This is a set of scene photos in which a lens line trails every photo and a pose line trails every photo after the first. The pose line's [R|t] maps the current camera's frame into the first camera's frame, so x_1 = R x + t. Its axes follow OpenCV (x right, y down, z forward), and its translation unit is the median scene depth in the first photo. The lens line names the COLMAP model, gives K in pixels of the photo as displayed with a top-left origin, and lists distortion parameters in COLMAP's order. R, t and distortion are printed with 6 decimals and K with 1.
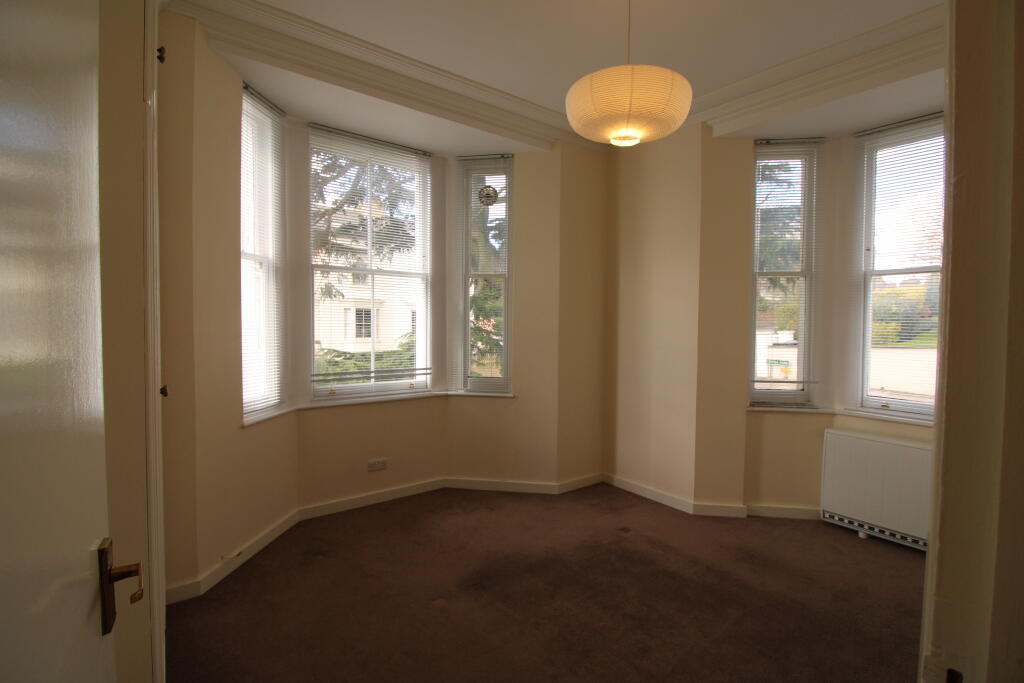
lens RADIAL K [[476.8, 0, 514.3], [0, 476.8, 336.7], [0, 0, 1]] dist [0.001818, 0.000289]
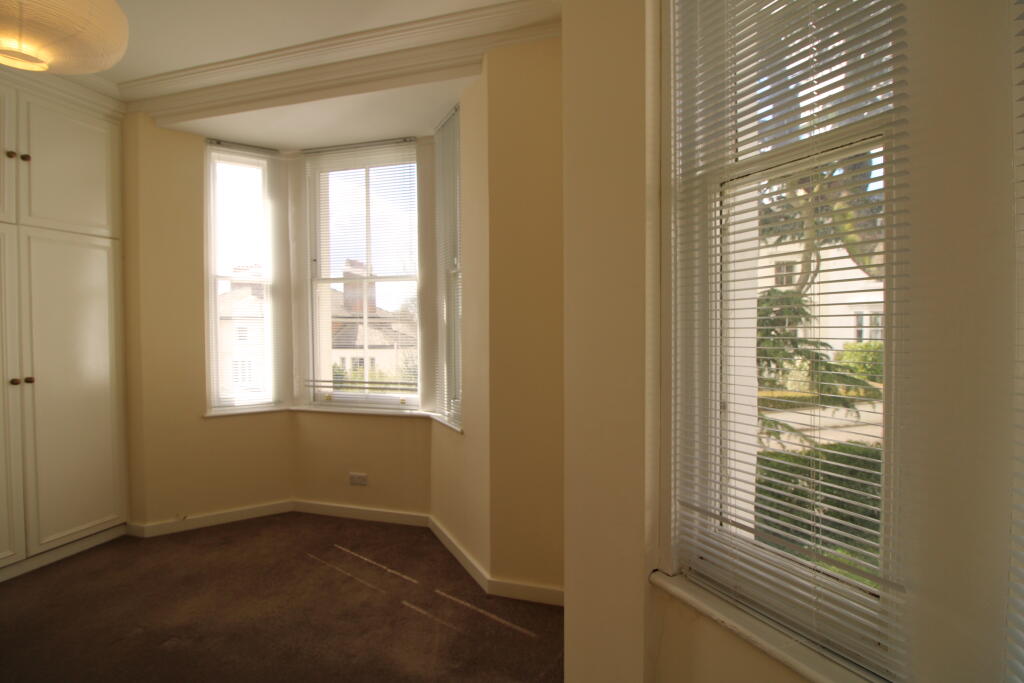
lens RADIAL K [[476.8, 0, 514.3], [0, 476.8, 336.7], [0, 0, 1]] dist [0.001818, 0.000289]
pose [[0.594083, 0.001027, -0.804403, 0.669778], [-0.013638, 0.999868, -0.008795, -0.014605], [0.804288, 0.016195, 0.594018, 0.672363]]
